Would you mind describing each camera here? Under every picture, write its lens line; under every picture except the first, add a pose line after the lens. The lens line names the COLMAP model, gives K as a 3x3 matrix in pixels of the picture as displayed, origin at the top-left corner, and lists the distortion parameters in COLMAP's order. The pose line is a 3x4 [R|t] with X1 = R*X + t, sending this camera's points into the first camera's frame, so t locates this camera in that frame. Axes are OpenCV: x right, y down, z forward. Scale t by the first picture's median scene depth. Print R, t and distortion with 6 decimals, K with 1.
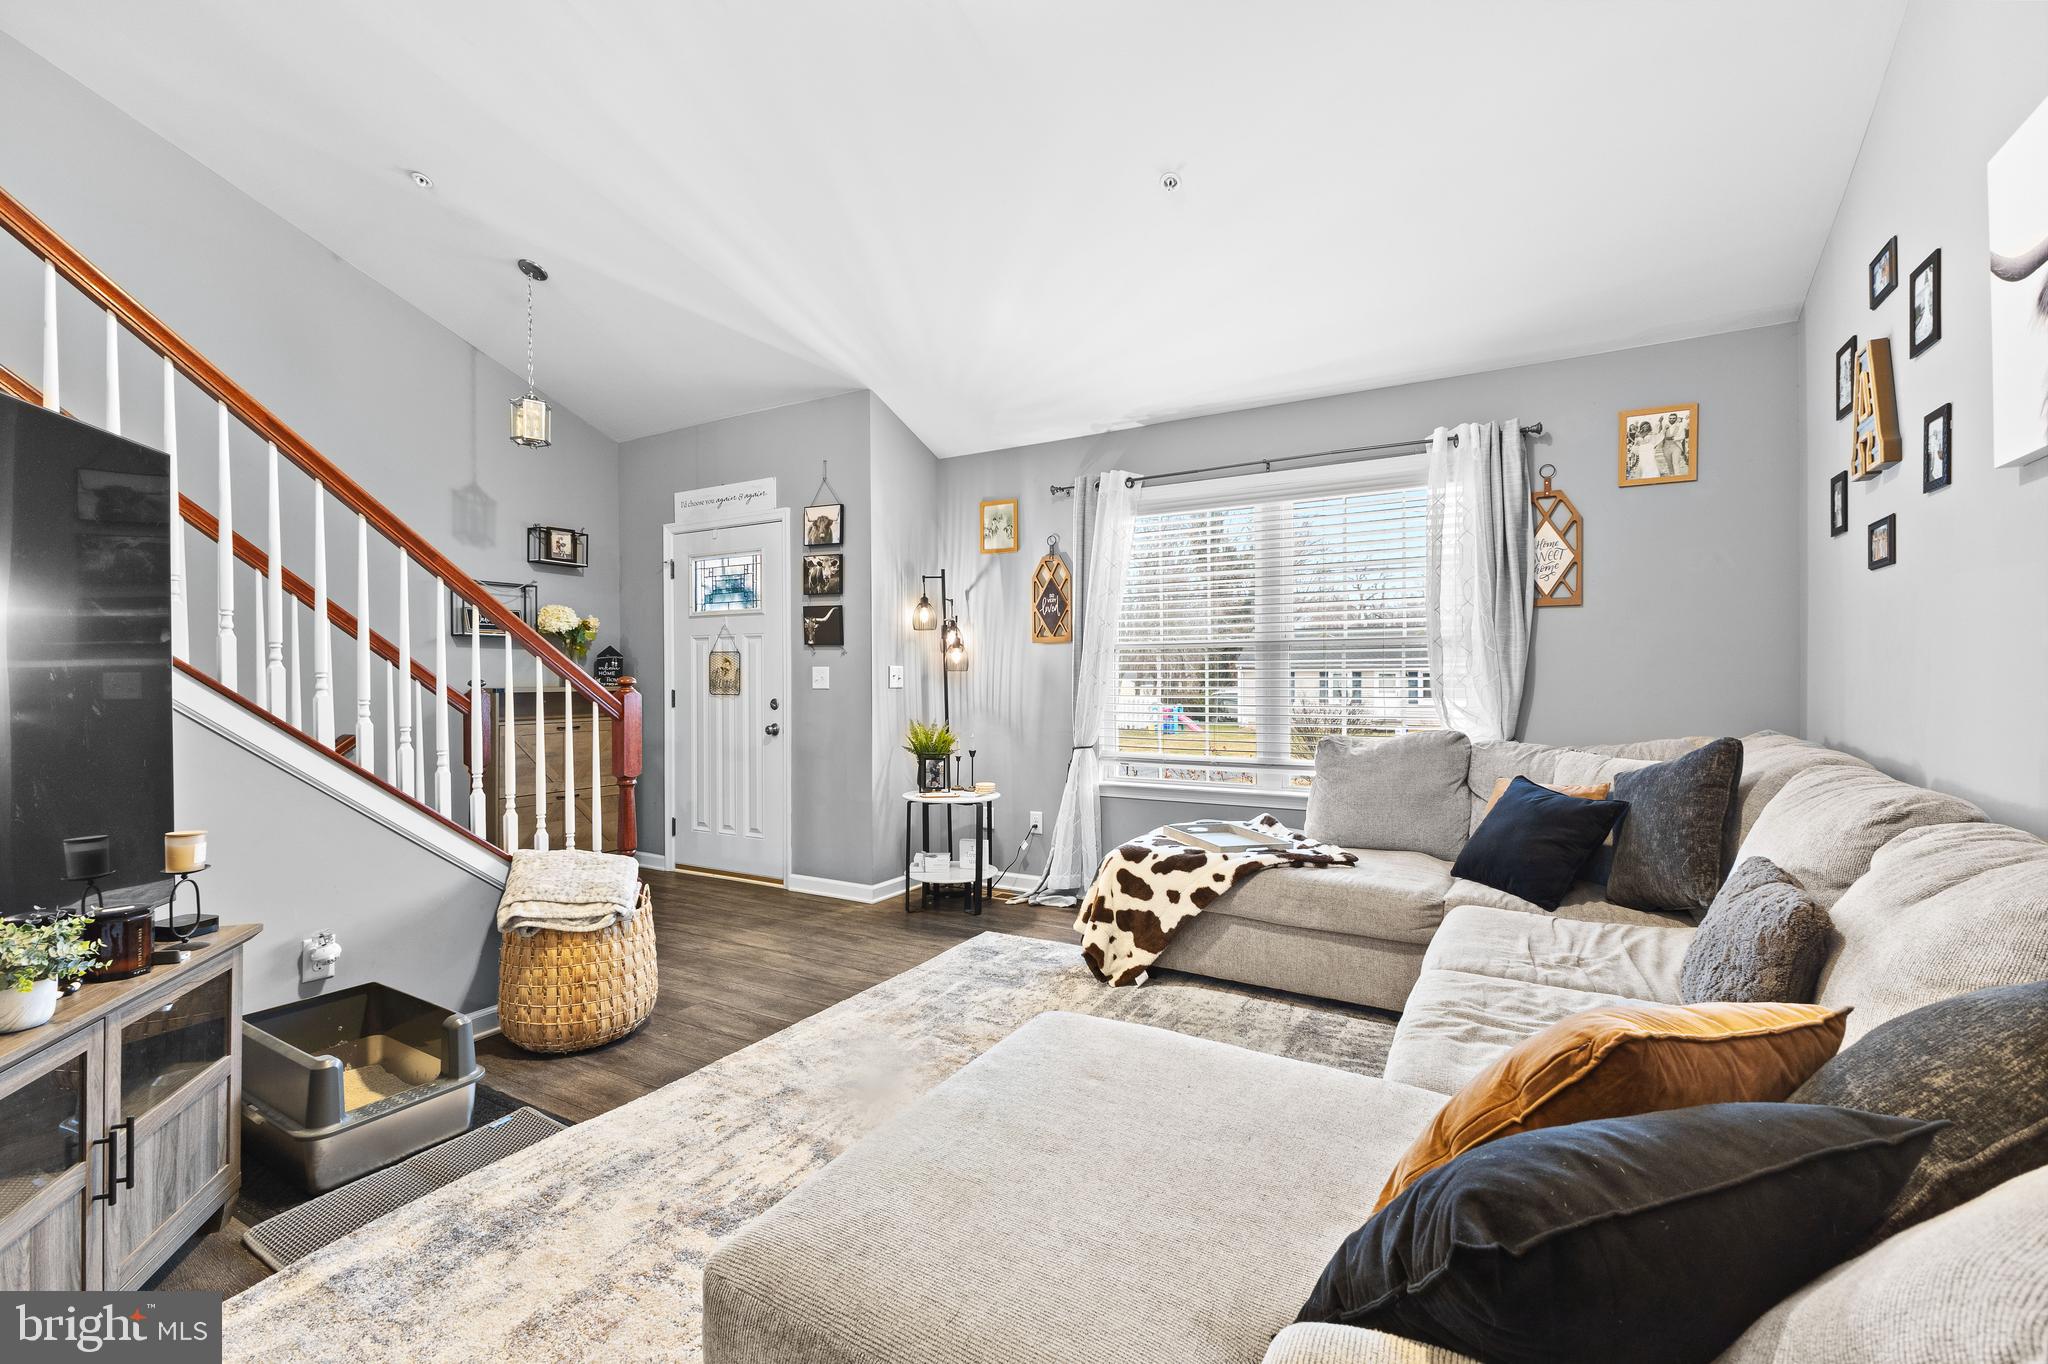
lens RADIAL K [[897.7, 0, 1017.4], [0, 897.7, 665.4], [0, 0, 1]] dist [0.006673, -0.000040]
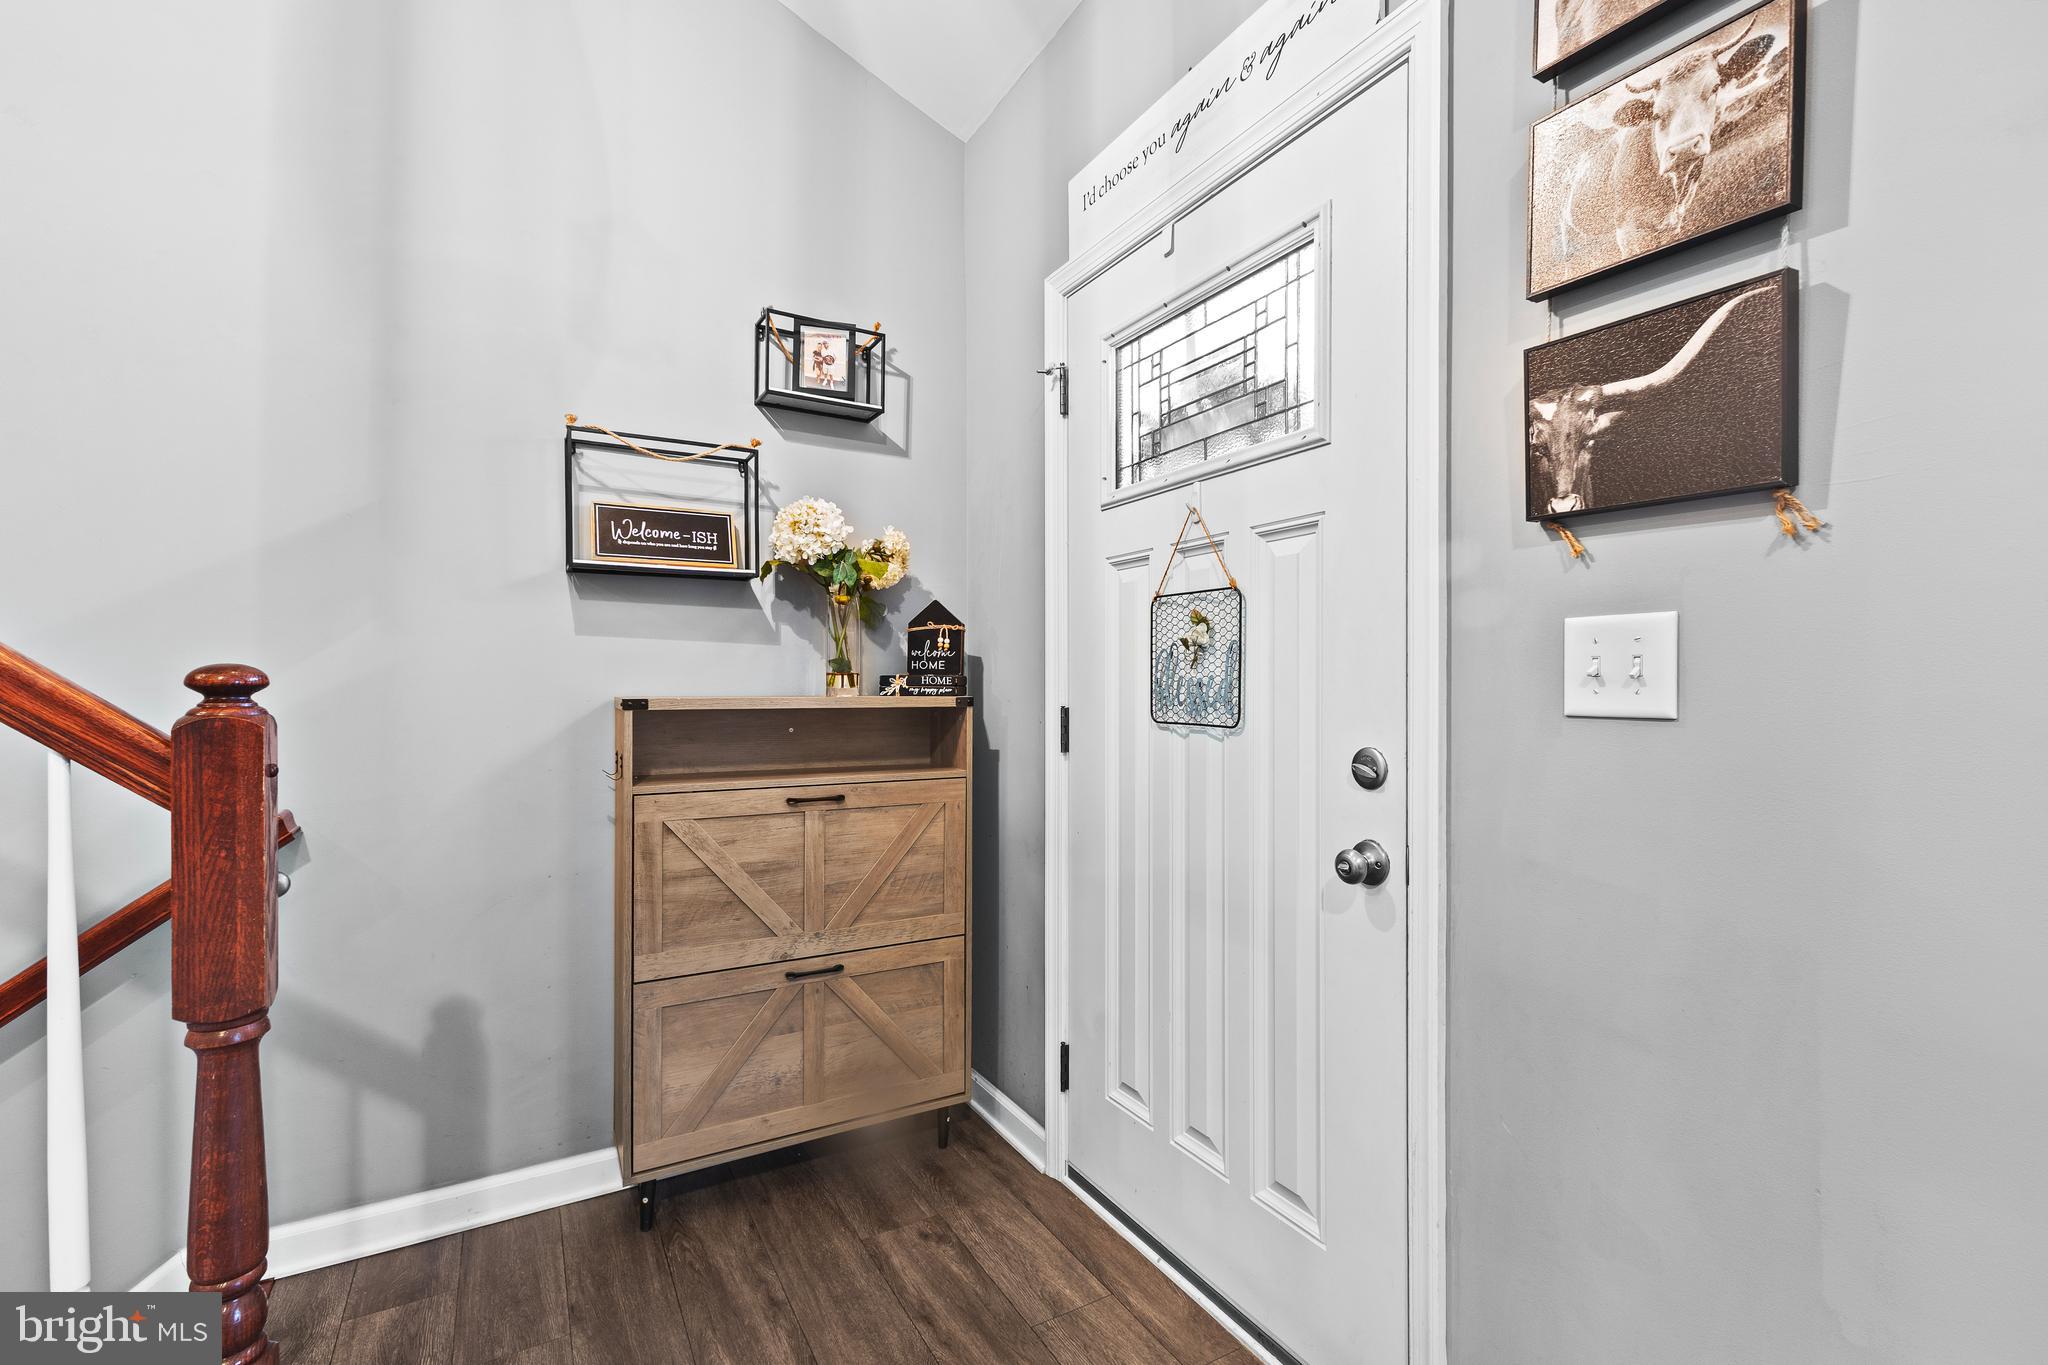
lens RADIAL K [[891.3, 0, 1020.6], [0, 891.3, 684.7], [0, 0, 1]] dist [0.009002, 0.000797]
pose [[0.868167, 0.004577, -0.496250, -0.218868], [-0.002162, 0.999983, 0.005441, 0.016266], [0.496267, -0.003651, 0.868162, 0.685106]]
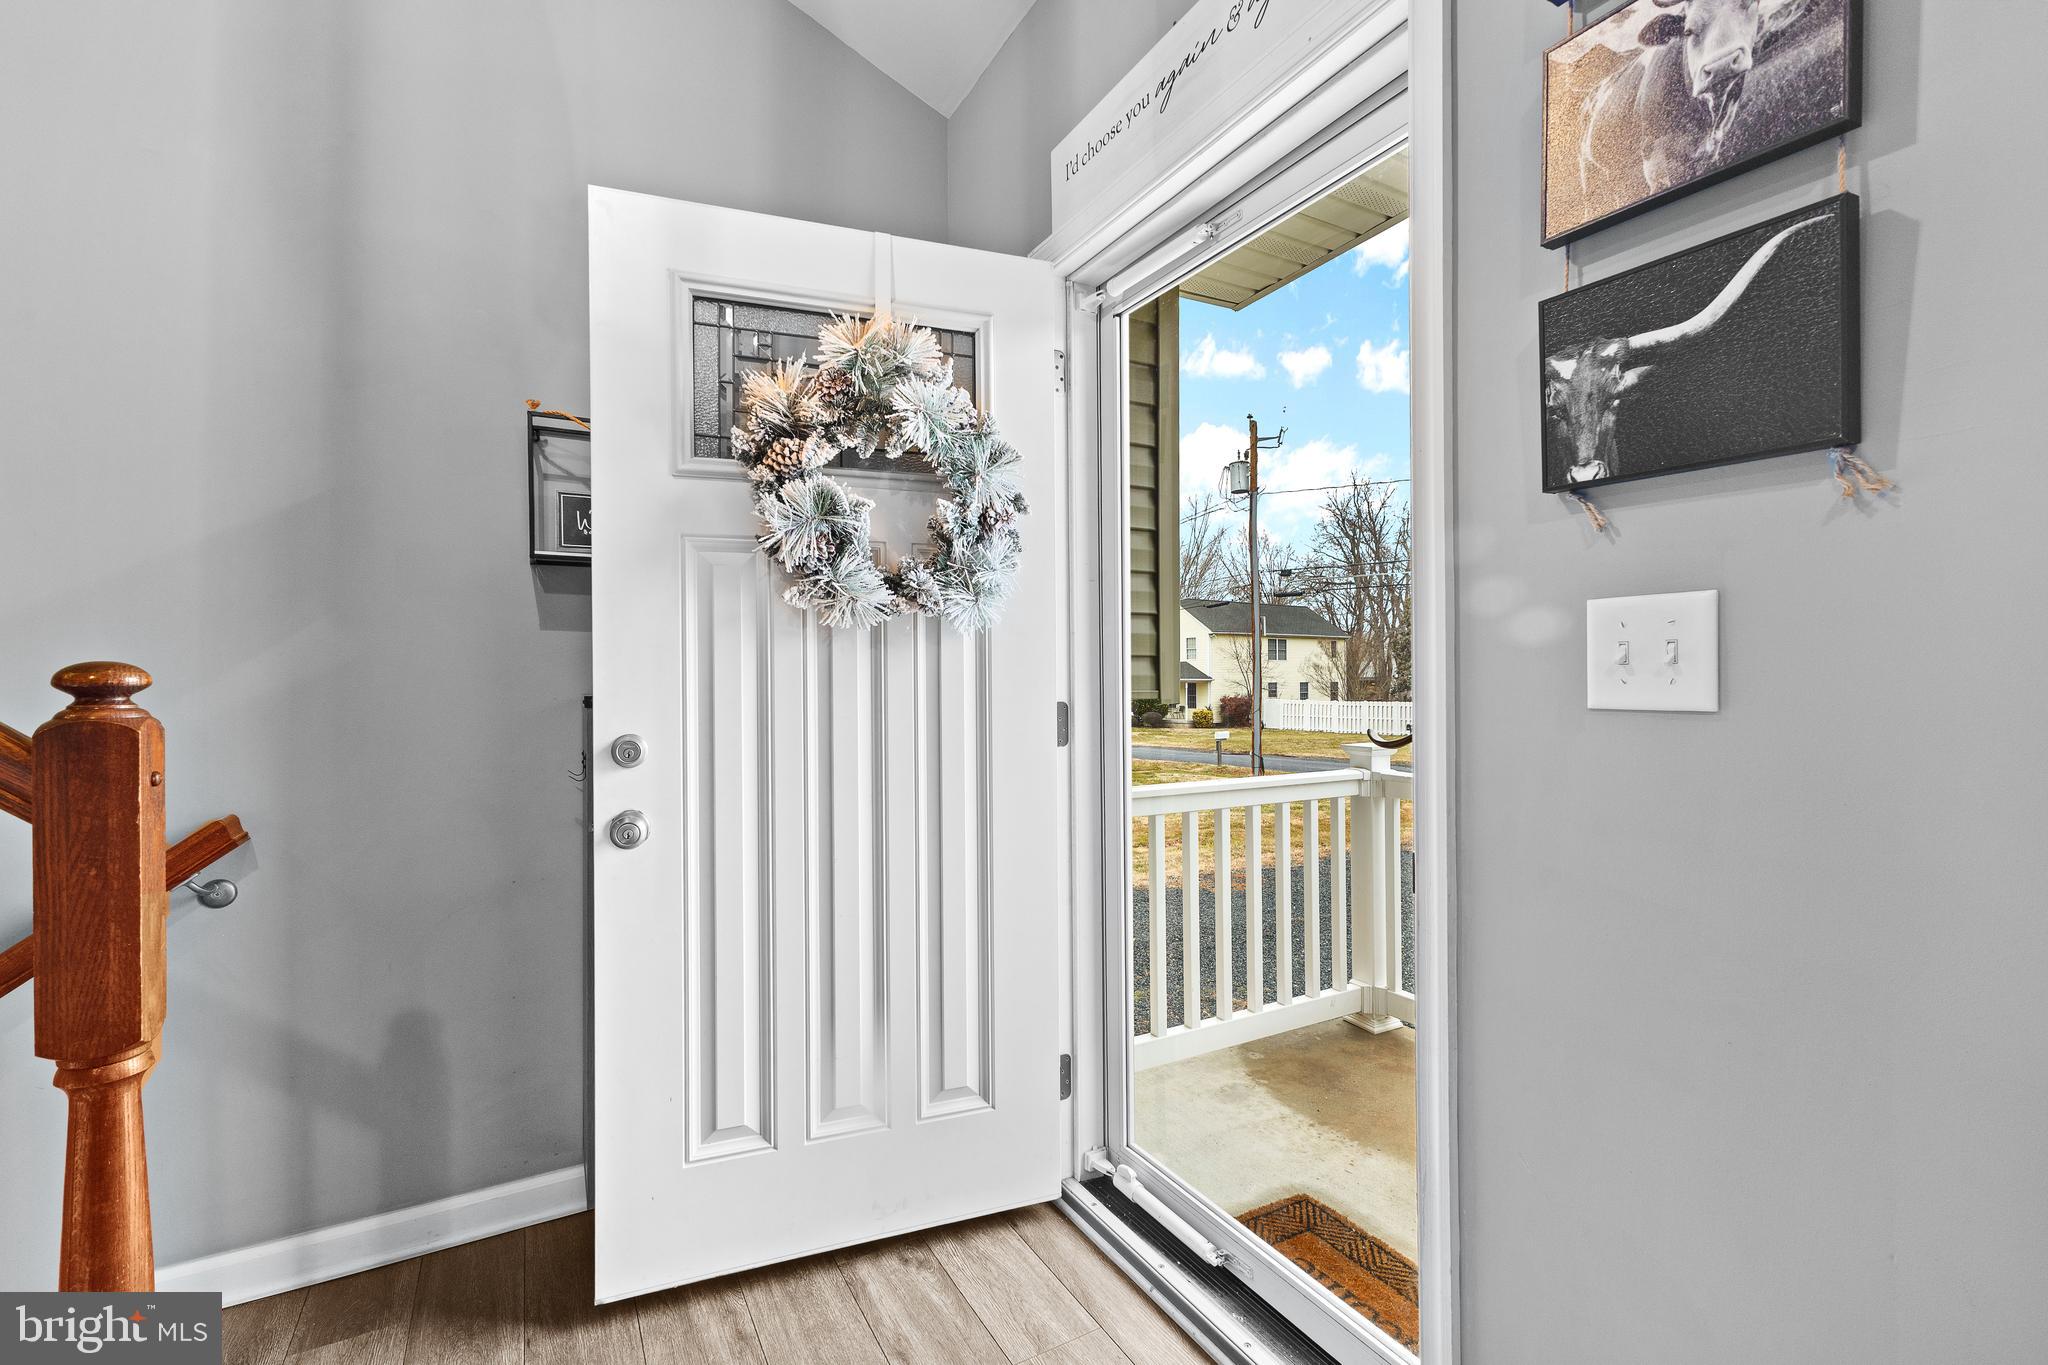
lens RADIAL K [[878.5, 0, 1019.5], [0, 878.5, 677.3], [0, 0, 1]] dist [0.009240, -0.000282]
pose [[0.862892, -0.002589, -0.505382, -0.221470], [0.005060, 0.999981, 0.003516, 0.016576], [0.505363, -0.005591, 0.862889, 0.709437]]
